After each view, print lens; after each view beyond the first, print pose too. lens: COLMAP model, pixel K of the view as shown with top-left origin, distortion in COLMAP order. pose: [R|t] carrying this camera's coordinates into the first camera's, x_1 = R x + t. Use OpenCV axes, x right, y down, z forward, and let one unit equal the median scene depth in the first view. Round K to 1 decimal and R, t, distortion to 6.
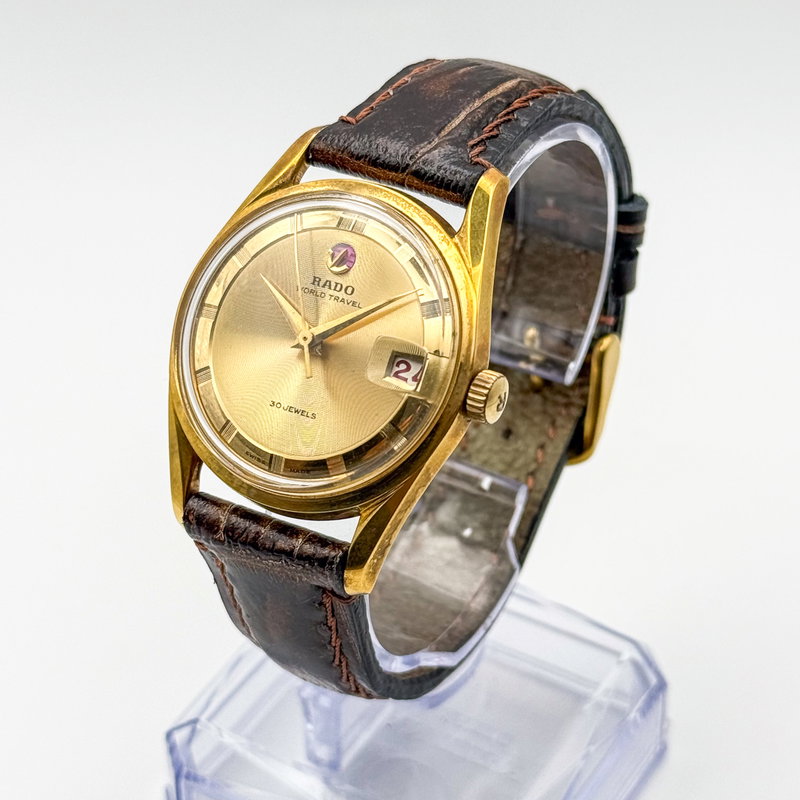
lens RADIAL K [[2270.3, 0, 400.8], [0, 2270.3, 401.5], [0, 0, 1]] dist [0.340104, 0.000000]
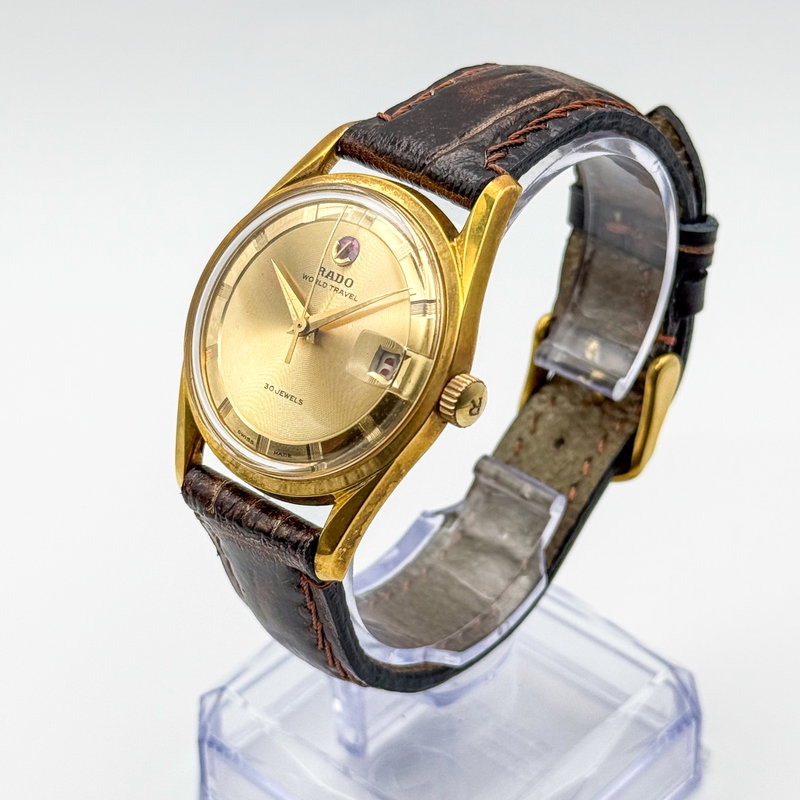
lens RADIAL K [[2270.3, 0, 395.2], [0, 2270.3, 400.7], [0, 0, 1]] dist [0.340104, 0.000000]
pose [[0.977350, 0.100985, -0.185982, 0.185441], [-0.100852, 0.994849, 0.010202, -0.008529], [0.186054, 0.008786, 0.982500, 0.004196]]
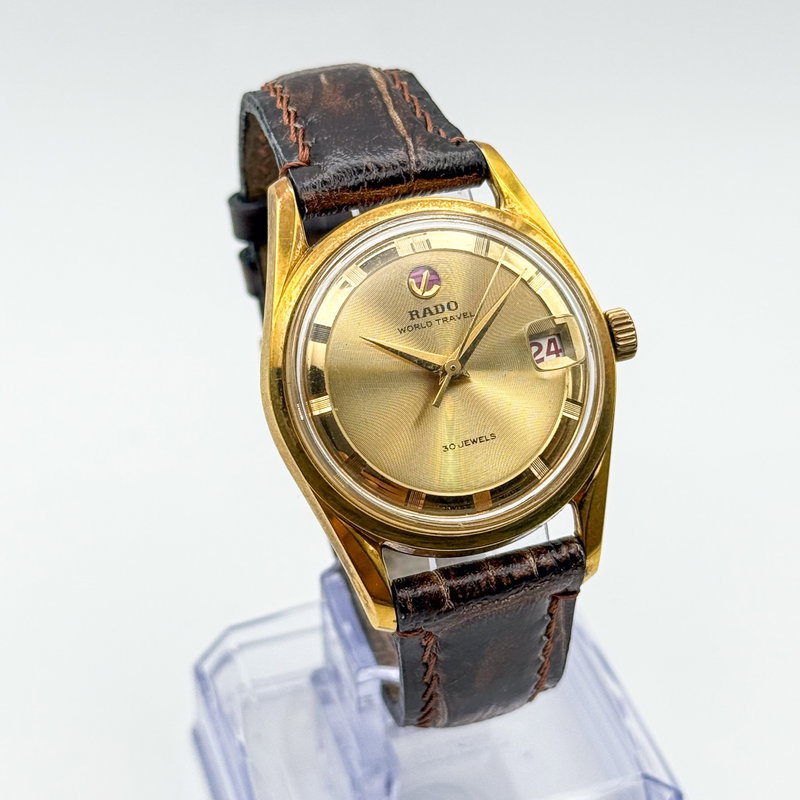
lens RADIAL K [[2270.3, 0, 394.2], [0, 2270.3, 407.3], [0, 0, 1]] dist [0.340104, 0.000000]
pose [[0.663571, -0.446010, 0.600624, -0.610033], [0.454309, 0.878102, 0.150137, -0.160232], [-0.594372, 0.173242, 0.785309, 0.260619]]
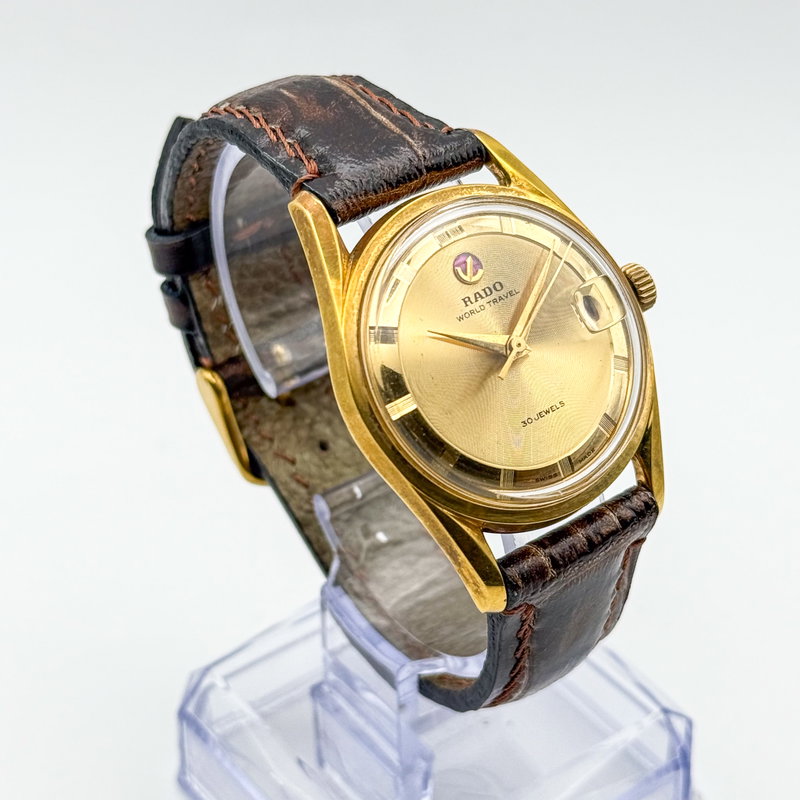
lens RADIAL K [[2270.3, 0, 408.1], [0, 2270.3, 393.7], [0, 0, 1]] dist [0.340104, 0.000000]
pose [[0.377617, -0.535223, 0.755607, -0.774013], [0.555053, 0.784003, 0.277948, -0.295686], [-0.741162, 0.314445, 0.593130, 0.445037]]
